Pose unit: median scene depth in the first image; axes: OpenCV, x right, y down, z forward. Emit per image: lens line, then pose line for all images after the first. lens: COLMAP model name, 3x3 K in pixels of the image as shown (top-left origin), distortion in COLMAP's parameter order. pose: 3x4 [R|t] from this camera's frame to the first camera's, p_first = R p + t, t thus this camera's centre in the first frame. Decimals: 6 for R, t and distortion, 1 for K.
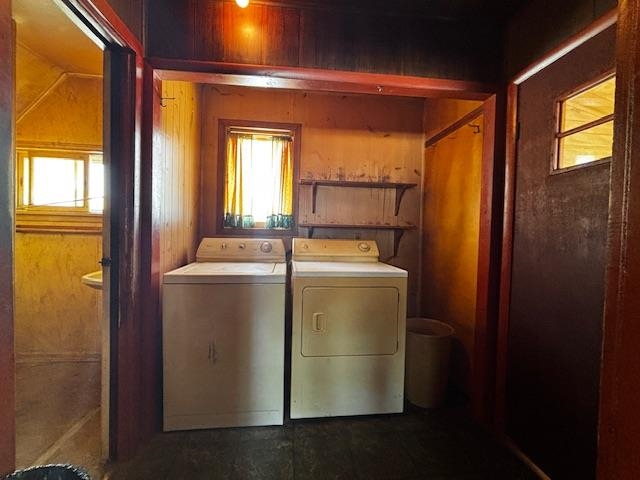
lens RADIAL K [[278.0, 0, 322.5], [0, 278.0, 237.9], [0, 0, 1]] dist [-0.001557, 0.000684]
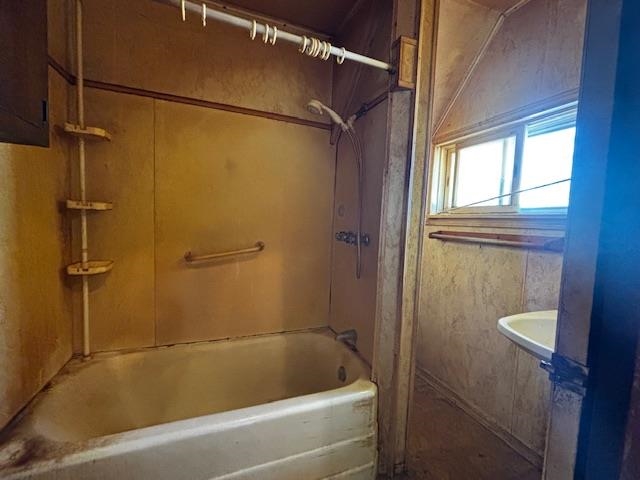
lens RADIAL K [[278.0, 0, 323.6], [0, 278.0, 240.1], [0, 0, 1]] dist [-0.001557, 0.000684]
pose [[0.269217, 0.050958, -0.961730, -0.344461], [-0.058535, 0.997619, 0.036474, -0.028242], [0.961299, 0.046475, 0.271559, 0.402763]]
